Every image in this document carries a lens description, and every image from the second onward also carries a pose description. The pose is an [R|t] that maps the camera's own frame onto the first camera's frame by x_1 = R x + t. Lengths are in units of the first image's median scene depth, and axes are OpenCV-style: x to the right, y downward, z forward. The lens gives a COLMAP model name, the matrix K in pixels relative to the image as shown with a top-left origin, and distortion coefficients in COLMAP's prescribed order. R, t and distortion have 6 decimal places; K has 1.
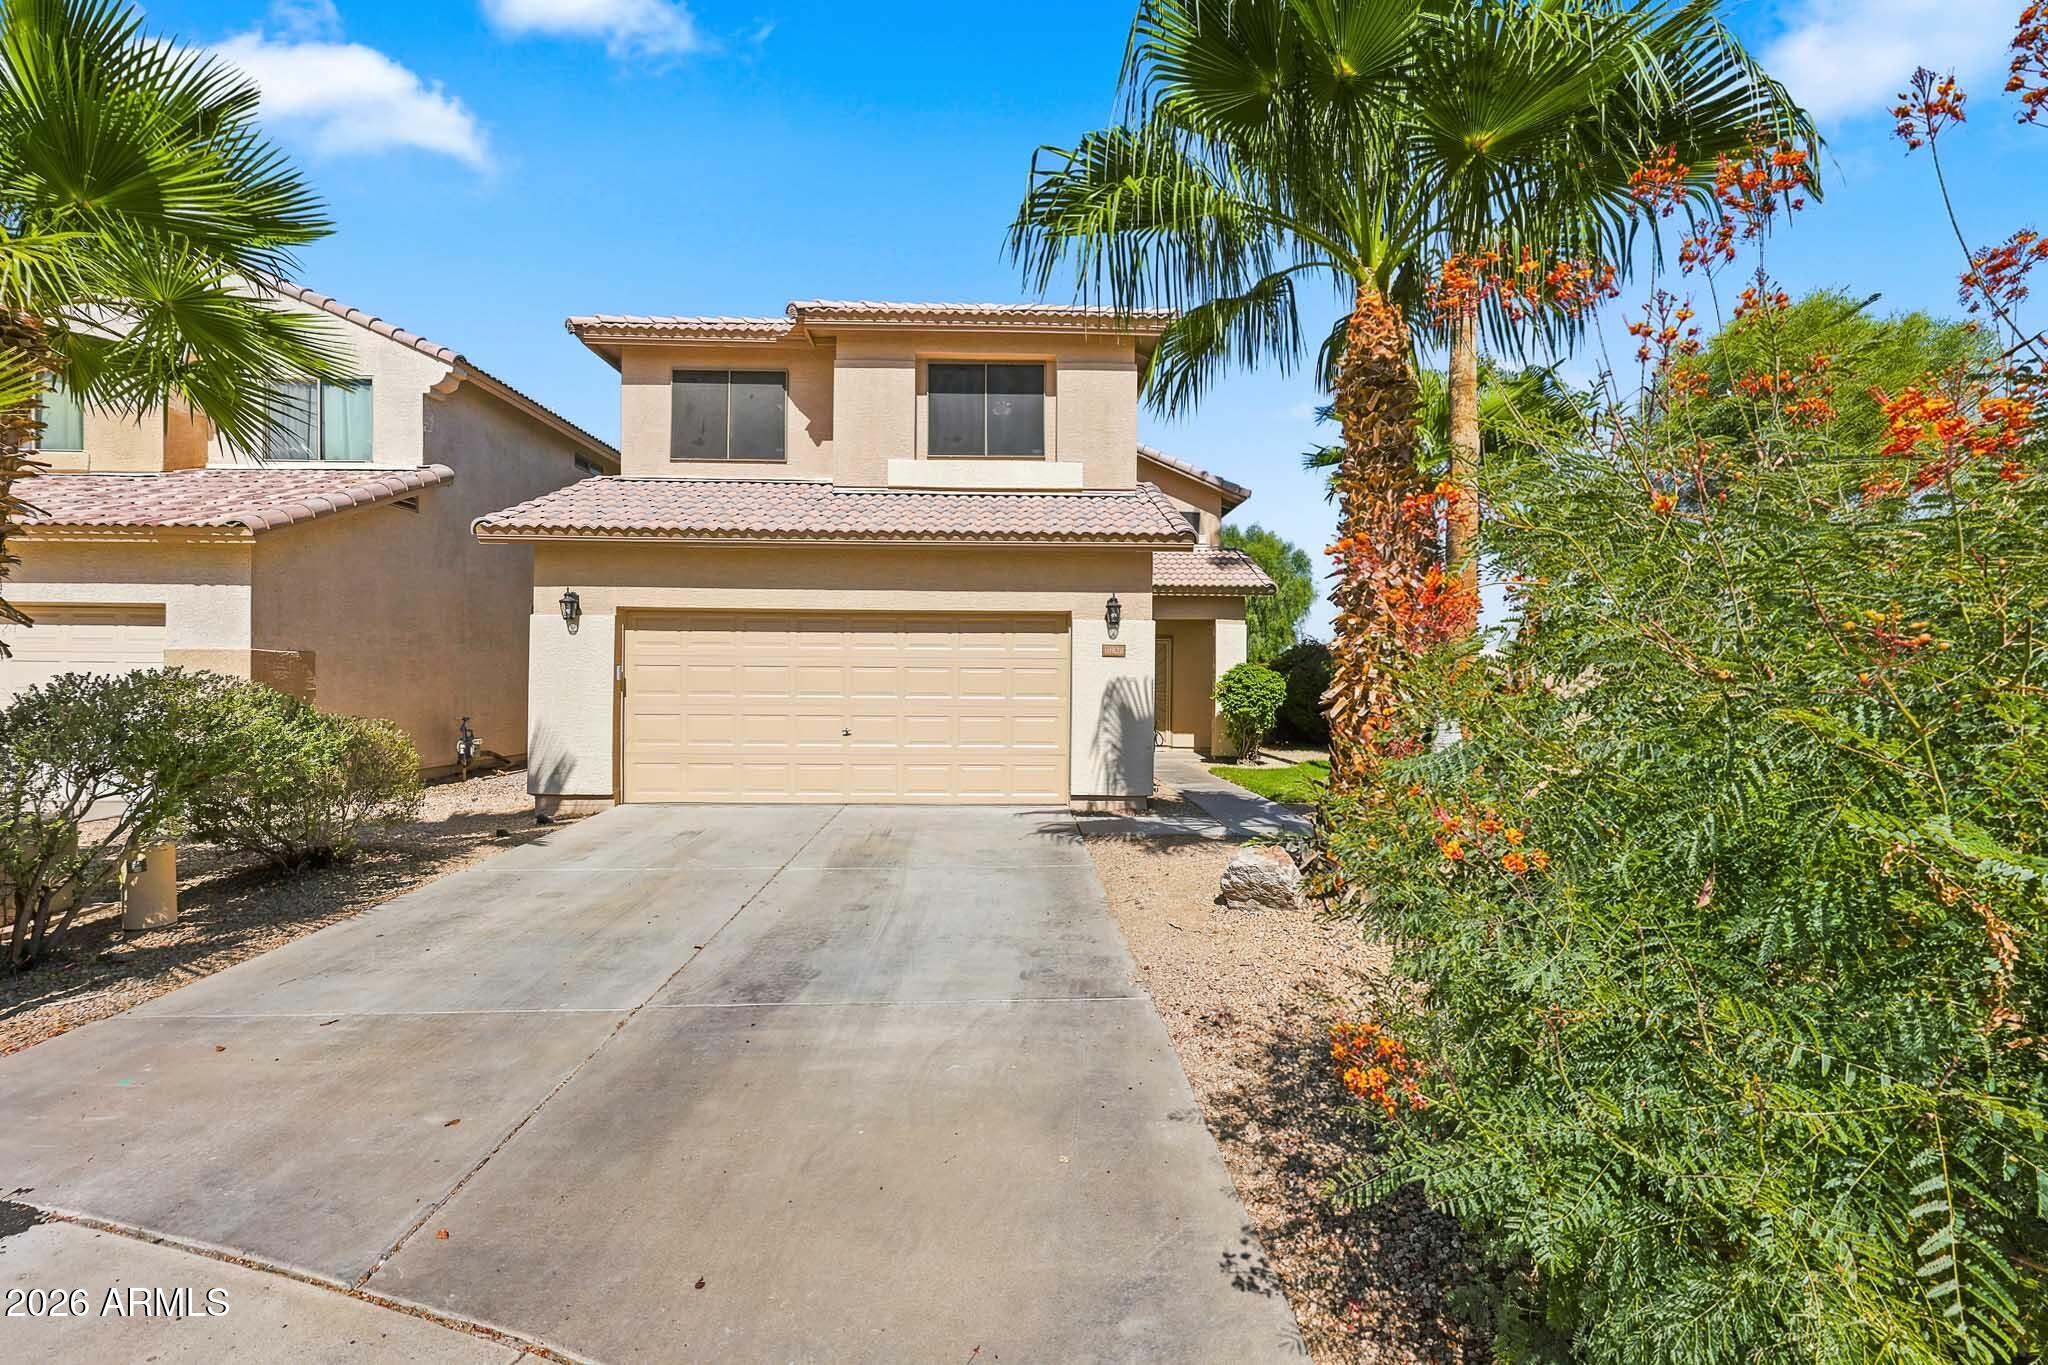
lens RADIAL K [[713.1, 0, 1048.2], [0, 713.1, 686.5], [0, 0, 1]] dist [0.000426, -0.000025]
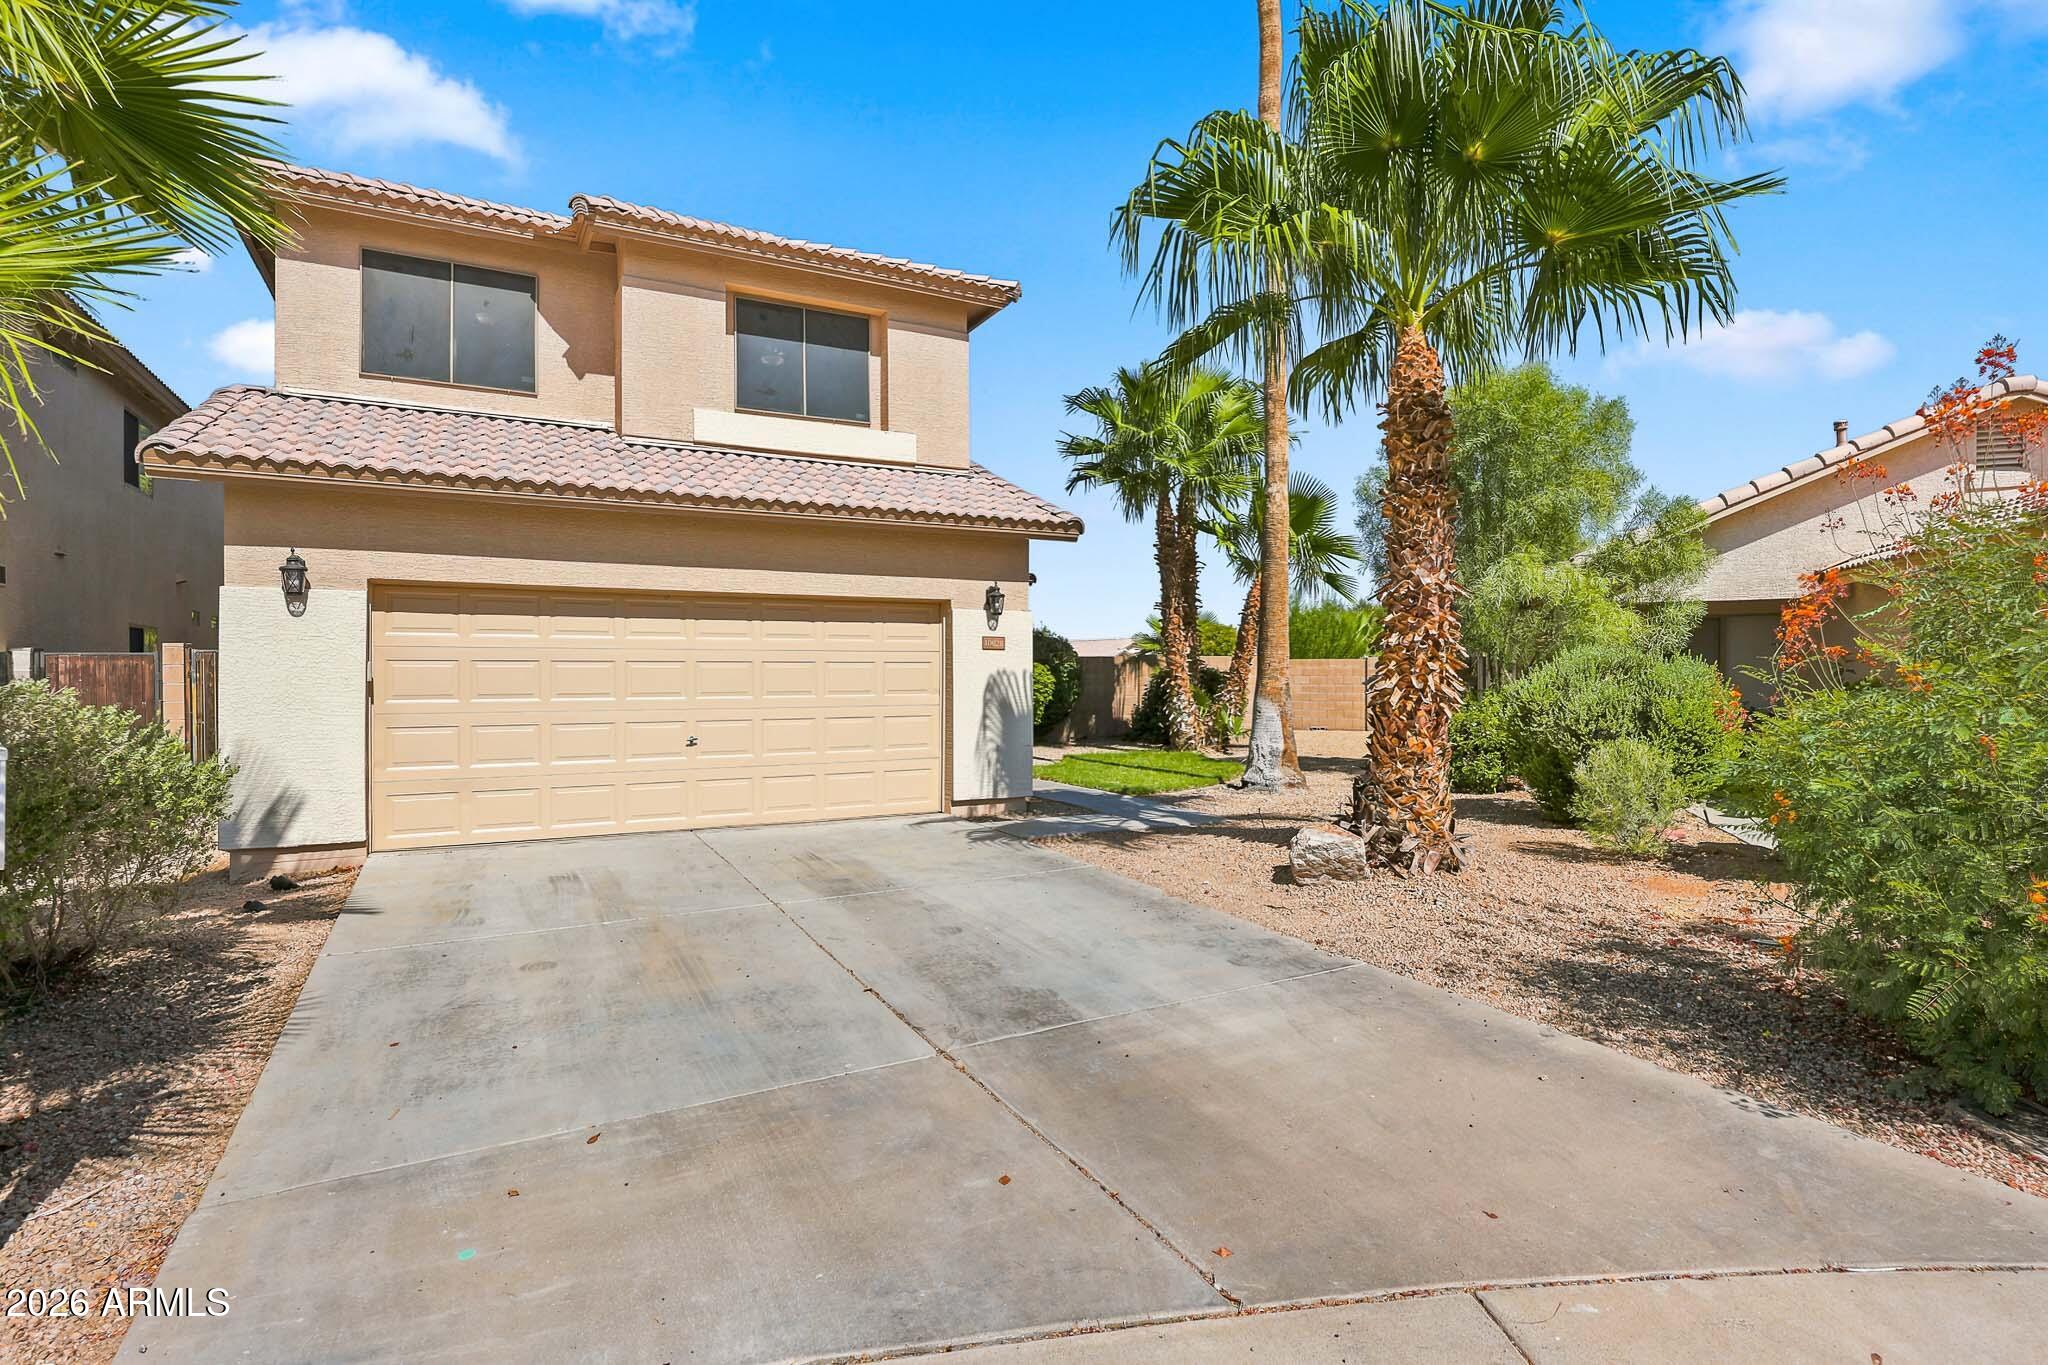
lens RADIAL K [[794.4, 0, 1024.0], [0, 794.4, 682.5], [0, 0, 1]] dist [-0.001287, -0.000017]
pose [[0.932752, -0.012748, 0.360294, -0.276806], [0.012335, 0.999918, 0.003446, -0.001873], [-0.360308, 0.001230, 0.932833, 0.017541]]
